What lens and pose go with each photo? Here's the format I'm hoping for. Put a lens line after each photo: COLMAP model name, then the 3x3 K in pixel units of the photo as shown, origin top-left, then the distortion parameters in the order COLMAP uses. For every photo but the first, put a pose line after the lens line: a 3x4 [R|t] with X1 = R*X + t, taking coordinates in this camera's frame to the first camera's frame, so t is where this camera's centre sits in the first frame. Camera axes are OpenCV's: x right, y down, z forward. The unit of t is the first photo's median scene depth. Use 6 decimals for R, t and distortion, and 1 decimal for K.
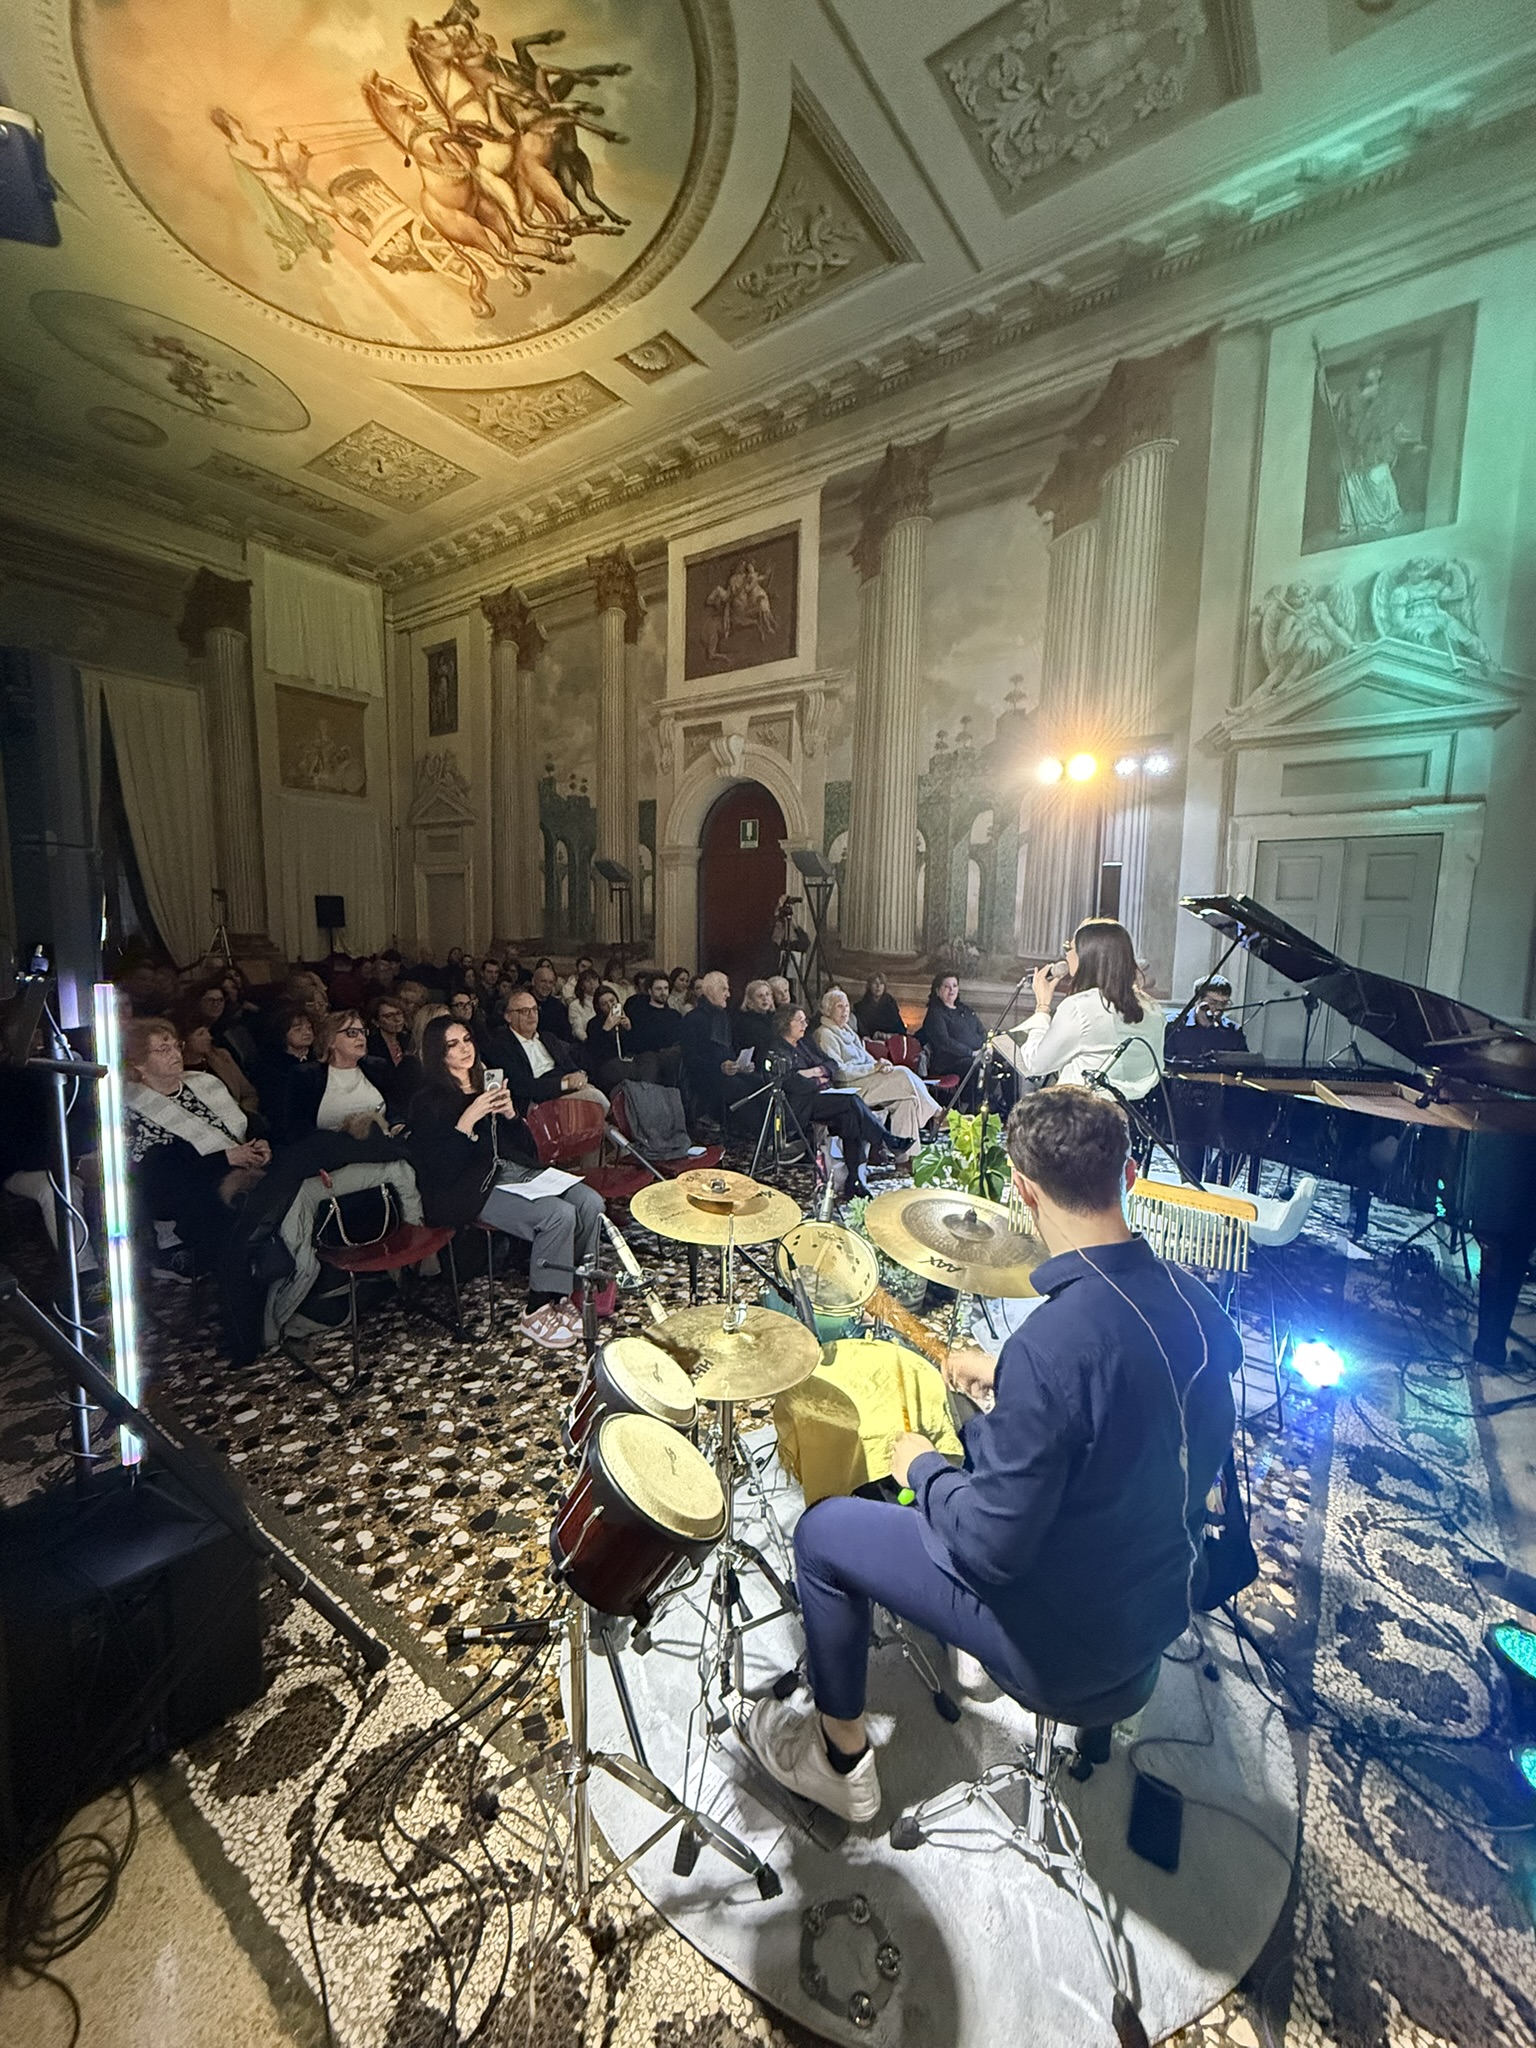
lens RADIAL K [[817.5, 0, 770.3], [0, 817.5, 1021.0], [0, 0, 1]] dist [-0.000742, -0.000185]
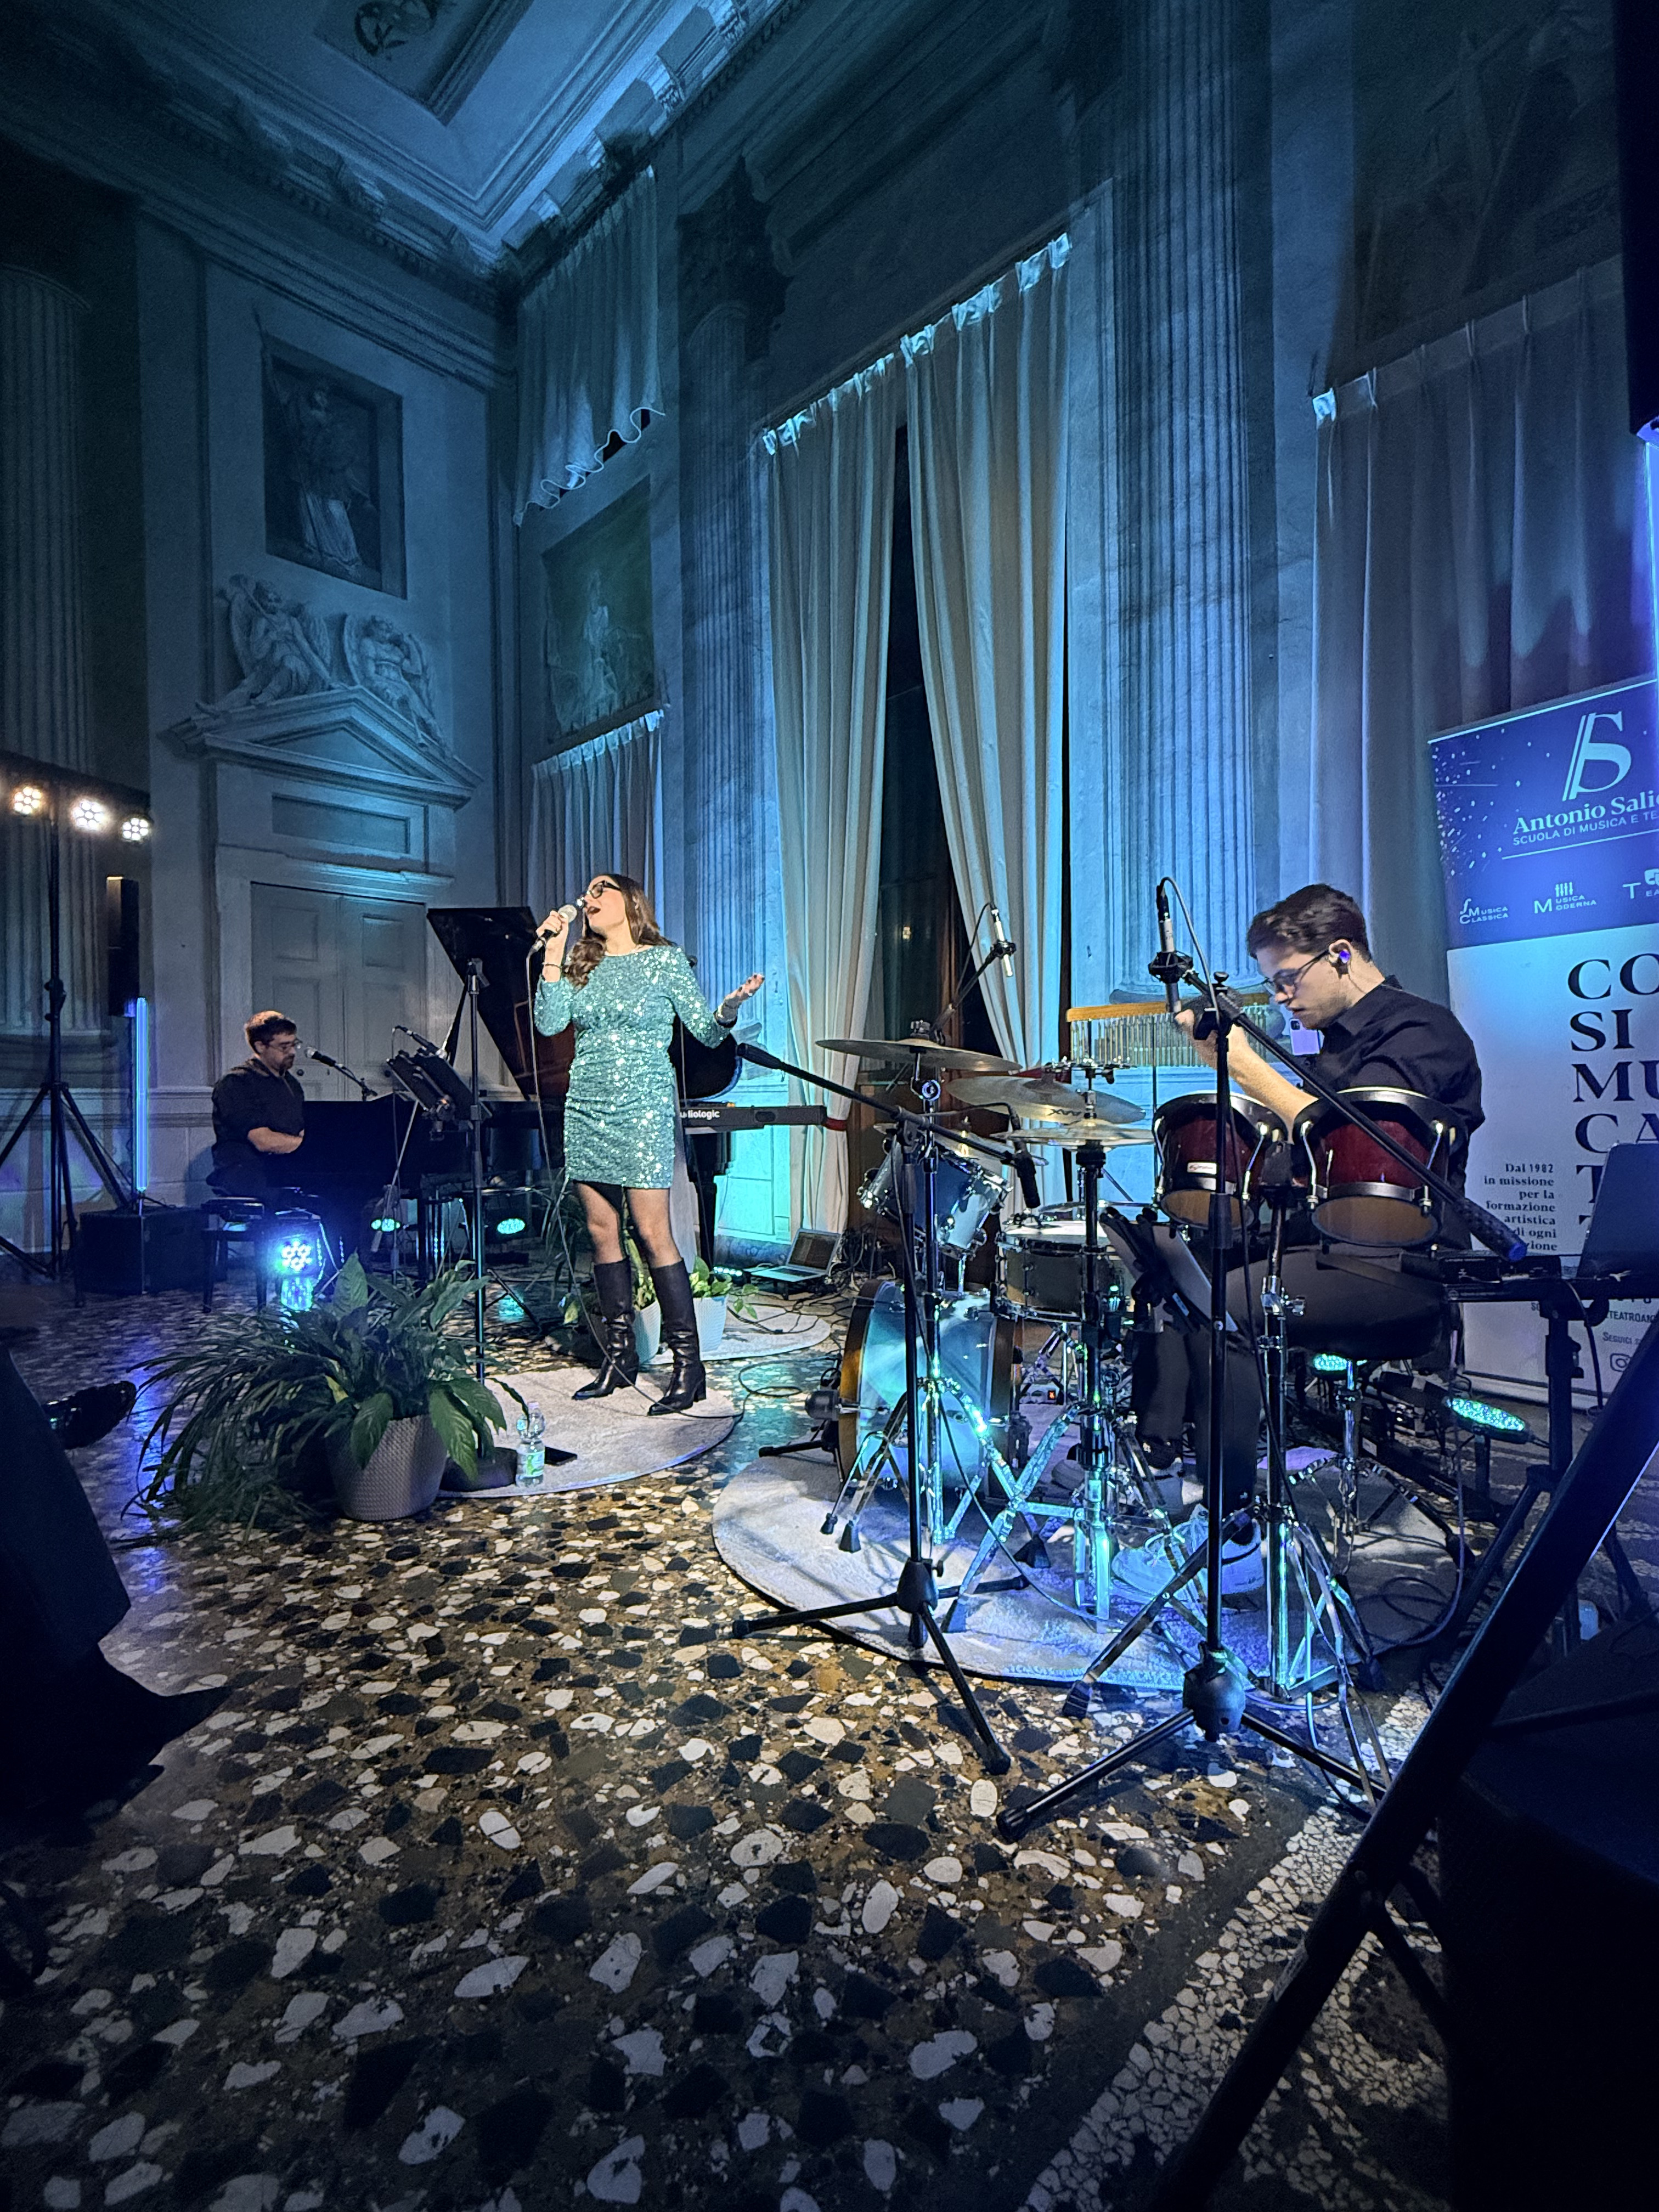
lens RADIAL K [[1051.5, 0, 832.6], [0, 1051.5, 1103.9], [0, 0, 1]] dist [0.000737, -0.000554]
pose [[0.150859, -0.022982, 0.988288, -0.727819], [0.132942, 0.991120, 0.002755, 0.145876], [-0.979575, 0.130970, 0.152575, 0.688607]]
